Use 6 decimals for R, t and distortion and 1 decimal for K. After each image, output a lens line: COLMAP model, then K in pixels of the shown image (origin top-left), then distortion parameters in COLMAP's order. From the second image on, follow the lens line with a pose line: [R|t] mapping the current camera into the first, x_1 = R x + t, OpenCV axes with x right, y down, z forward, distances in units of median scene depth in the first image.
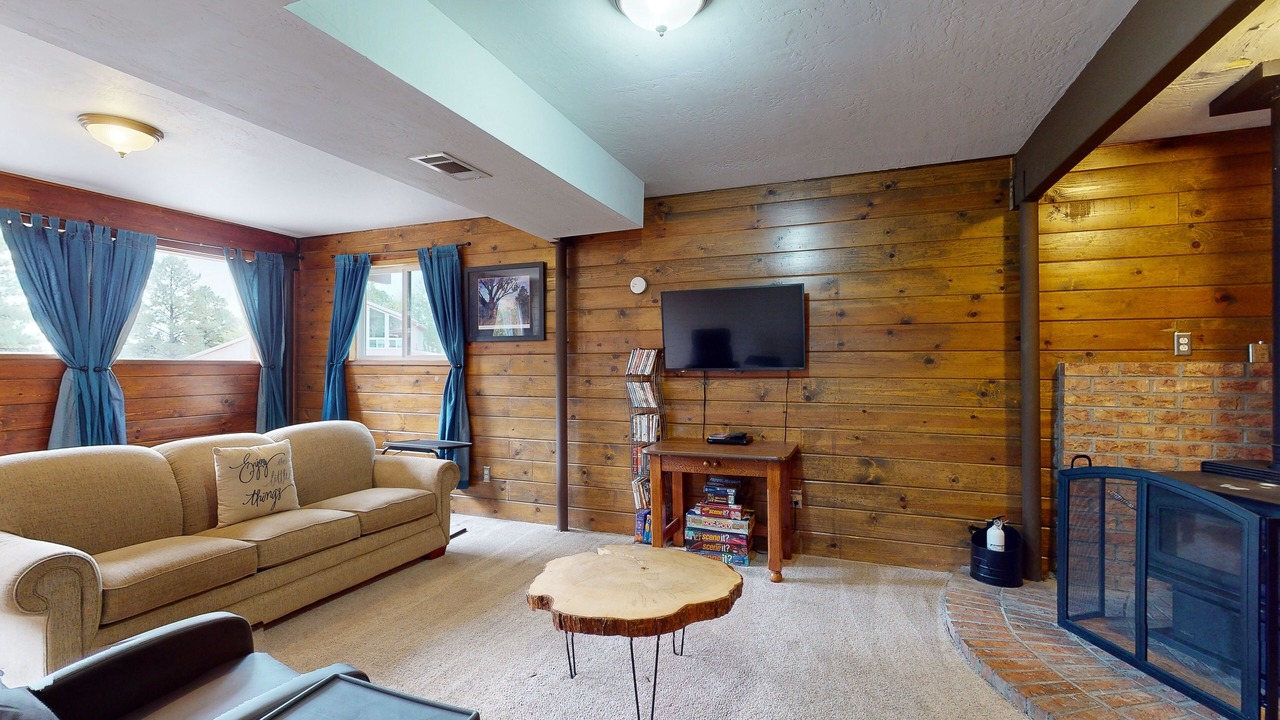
lens RADIAL K [[561.5, 0, 643.4], [0, 561.5, 362.6], [0, 0, 1]] dist [-0.000297, 0.000144]
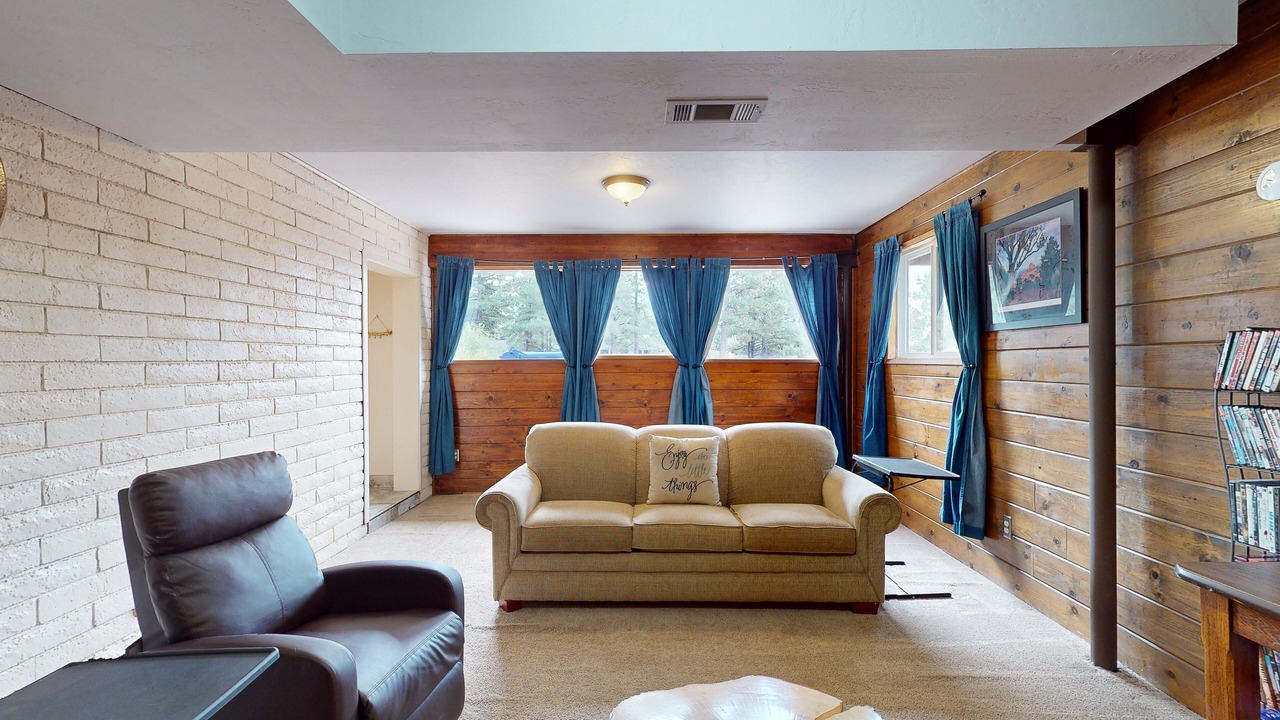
lens RADIAL K [[561.5, 0, 643.4], [0, 561.5, 362.6], [0, 0, 1]] dist [-0.000297, 0.000144]
pose [[0.351207, 0.002819, -0.936294, 0.213783], [0.001087, 0.999994, 0.003419, -0.001336], [0.936297, -0.002219, 0.351202, 0.382647]]
